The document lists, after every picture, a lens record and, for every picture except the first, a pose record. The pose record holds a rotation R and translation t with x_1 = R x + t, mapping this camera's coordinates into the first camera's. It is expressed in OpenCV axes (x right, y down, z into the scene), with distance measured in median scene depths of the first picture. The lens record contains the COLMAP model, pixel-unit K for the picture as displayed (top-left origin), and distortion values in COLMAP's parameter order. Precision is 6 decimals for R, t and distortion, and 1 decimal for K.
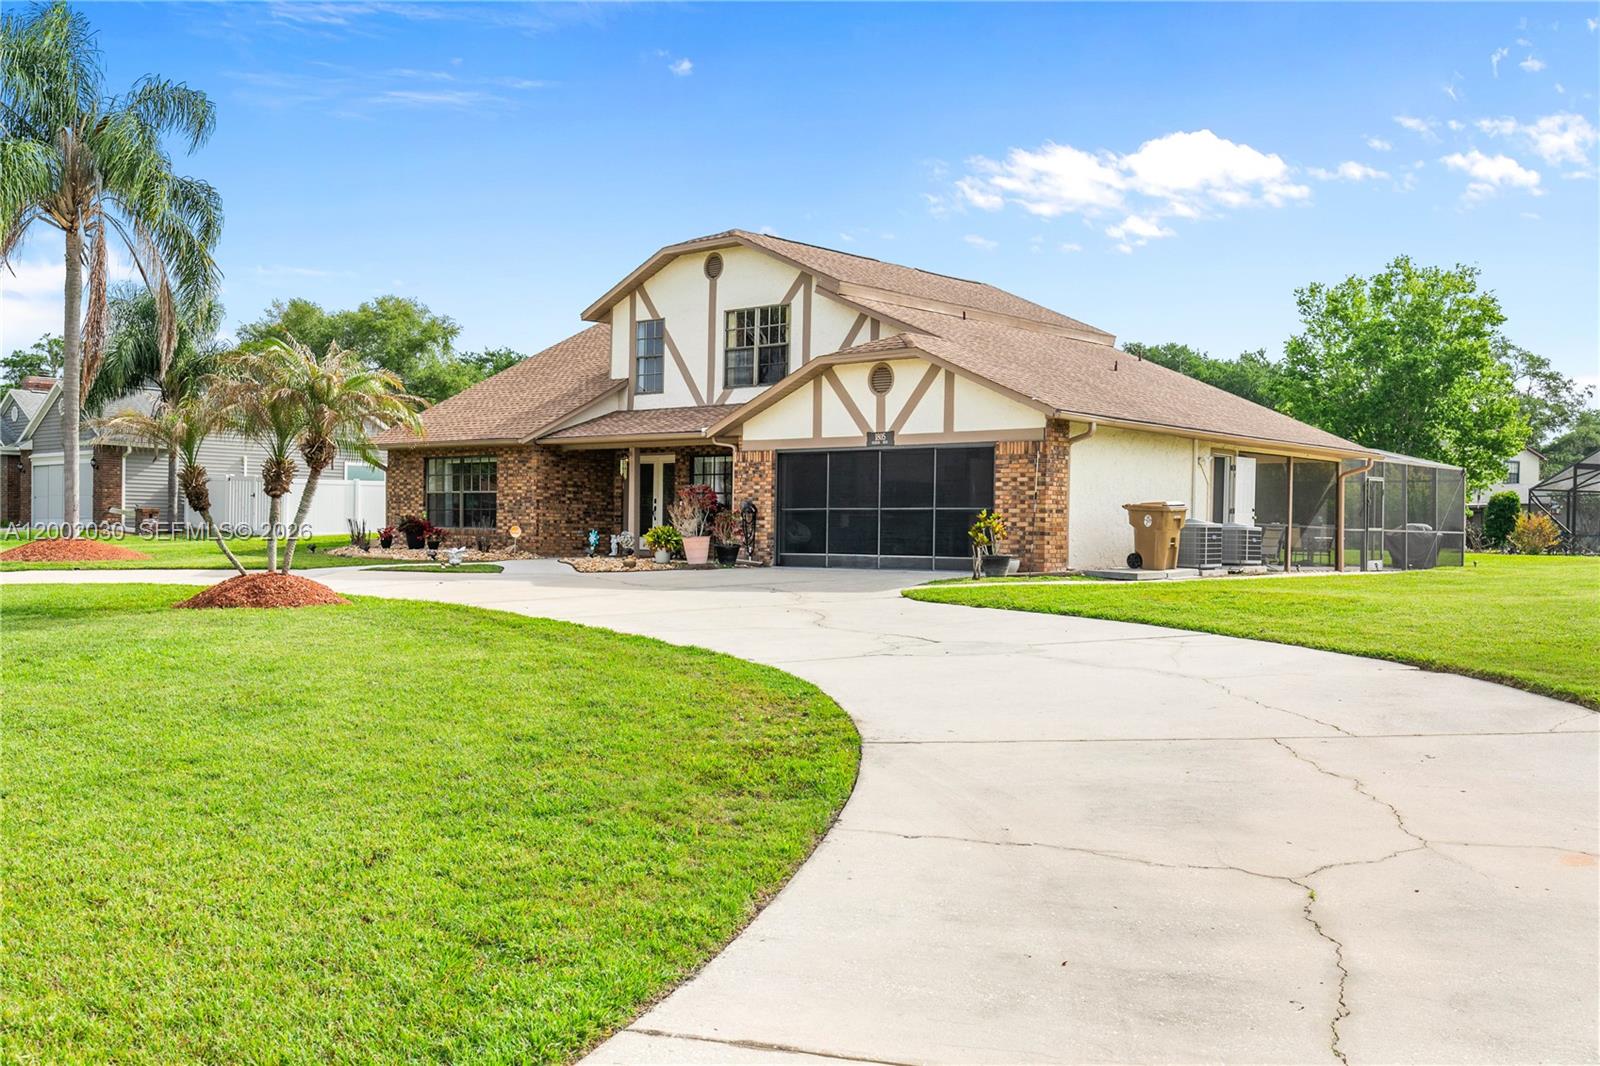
lens RADIAL K [[1537.4, 0, 815.1], [0, 1537.4, 520.1], [0, 0, 1]] dist [0.009588, 0.013692]
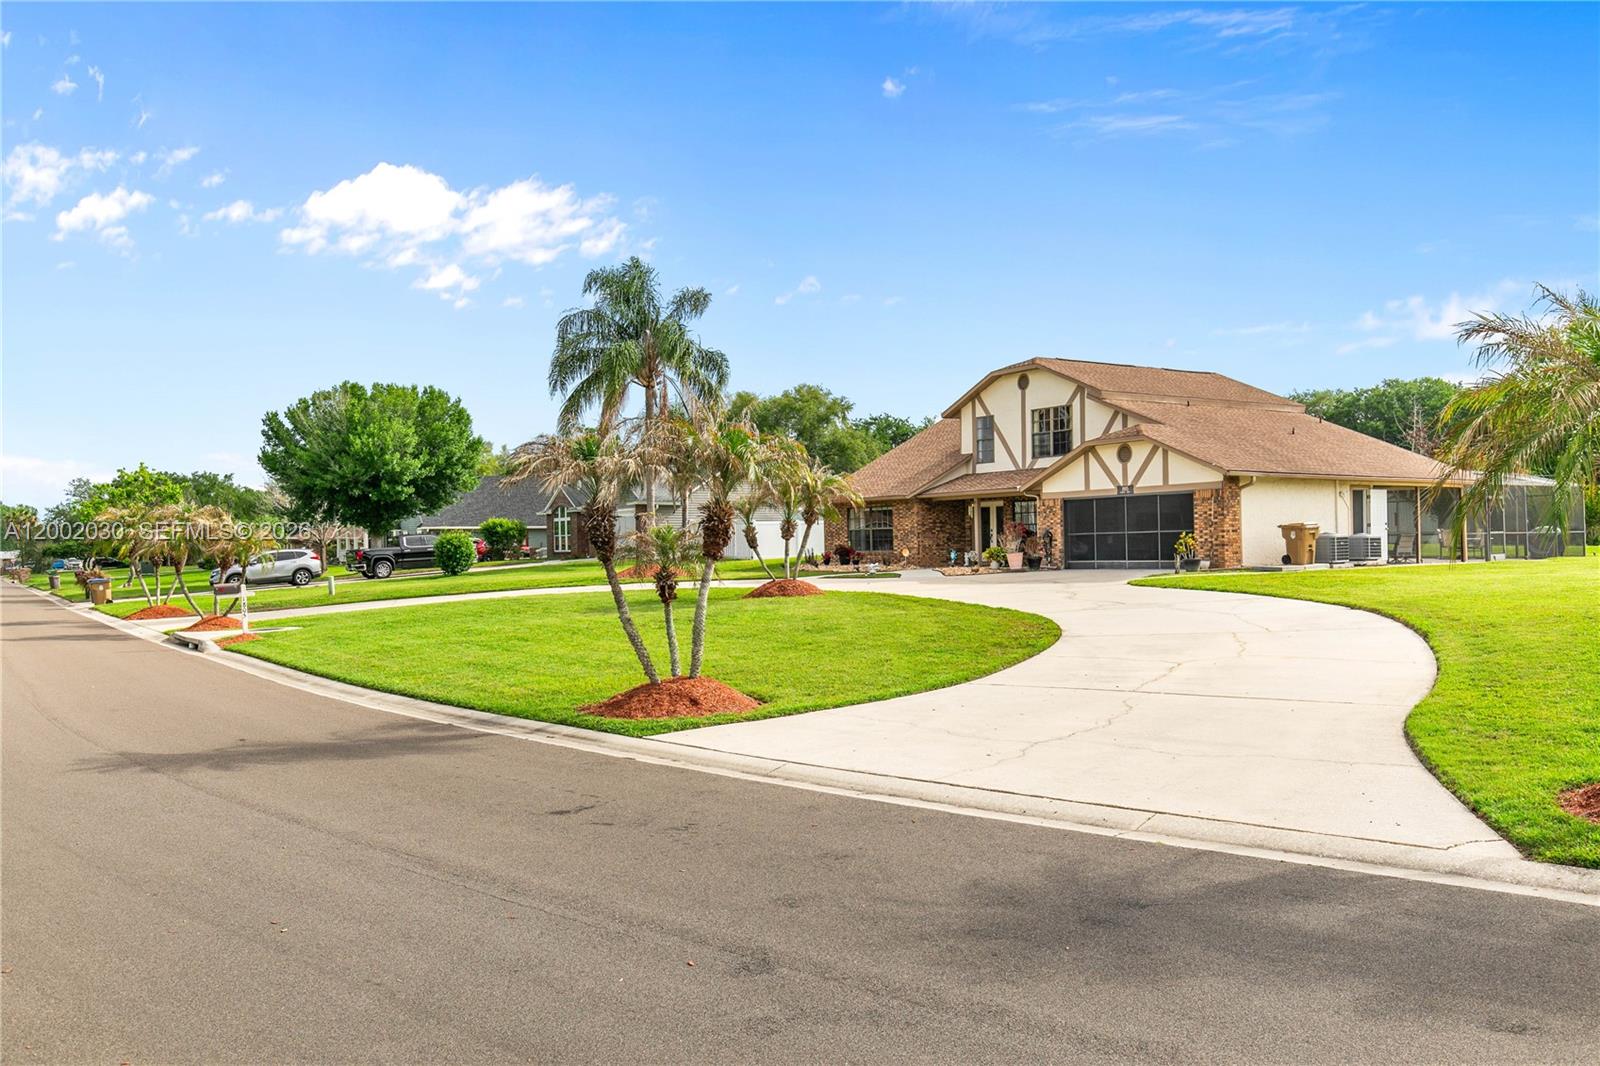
lens RADIAL K [[1265.4, 0, 796.1], [0, 1265.4, 565.5], [0, 0, 1]] dist [0.005483, -0.000561]
pose [[0.963870, -0.027762, -0.264924, 0.049602], [0.033767, 0.999265, 0.018139, -0.007178], [0.264226, -0.026429, 0.964099, -0.333695]]
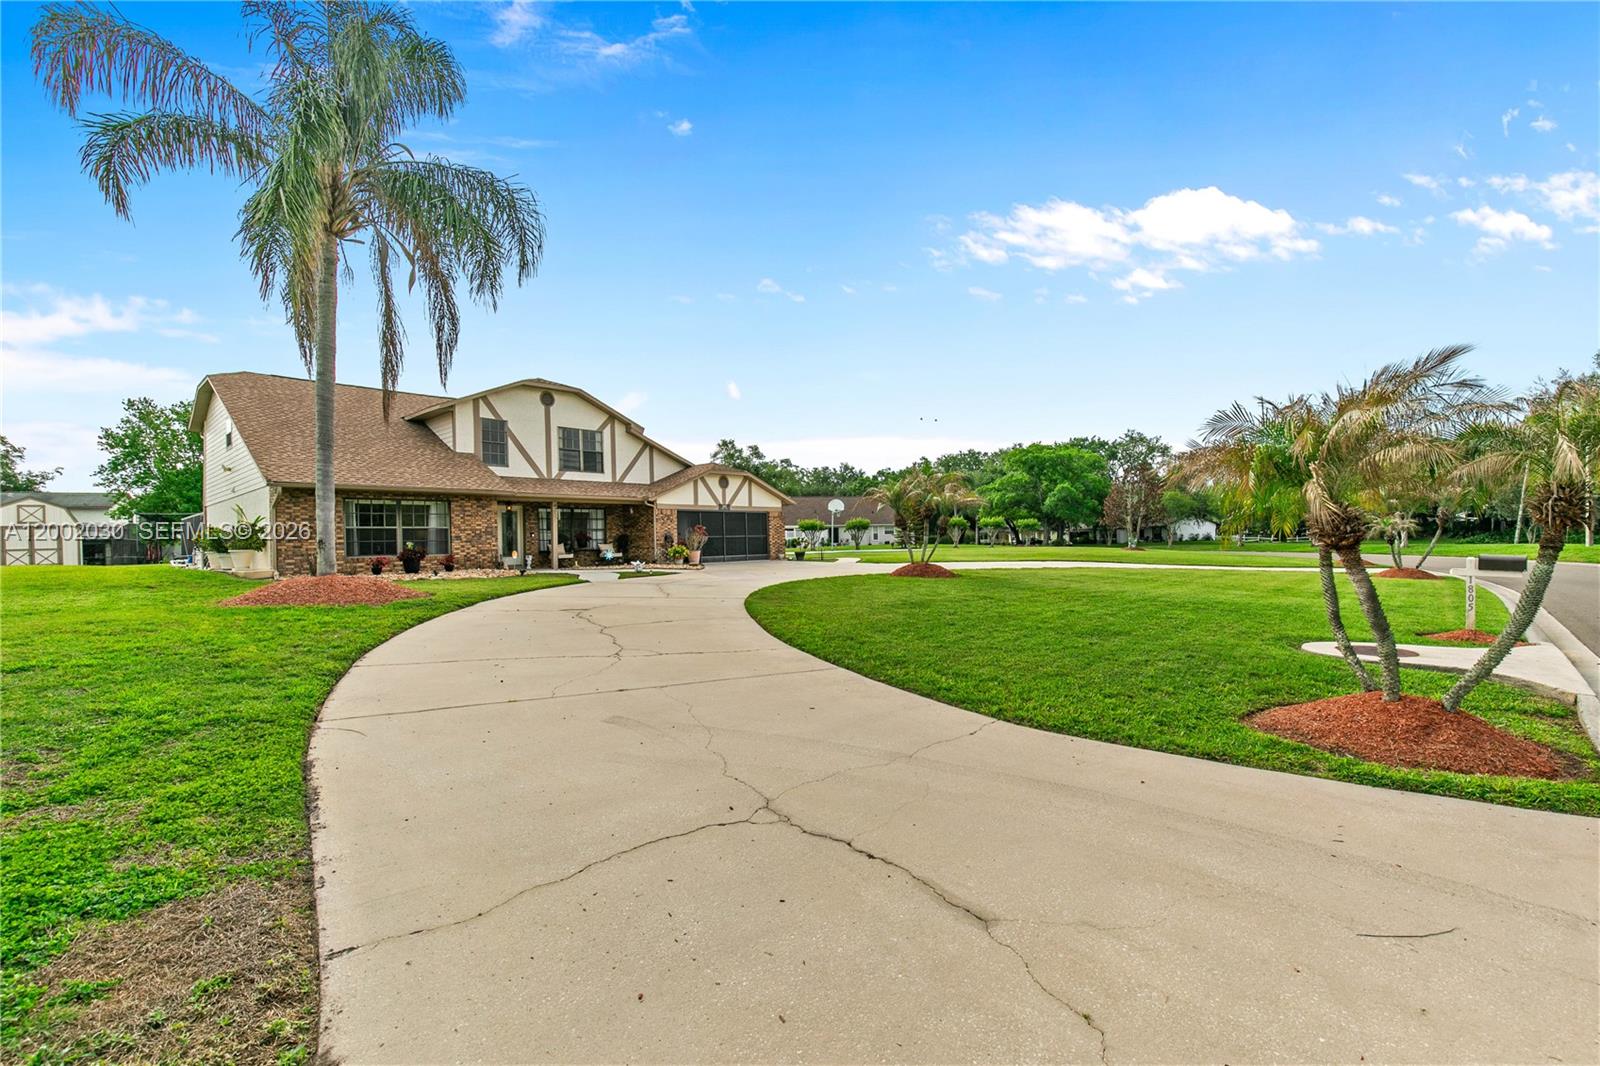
lens RADIAL K [[713.1, 0, 807.2], [0, 713.1, 529.2], [0, 0, 1]] dist [0.007222, -0.000089]
pose [[0.015718, 0.006724, 0.999854, -0.884443], [0.018436, 0.999805, -0.007014, -0.007117], [-0.999706, 0.018543, 0.015591, 0.711758]]
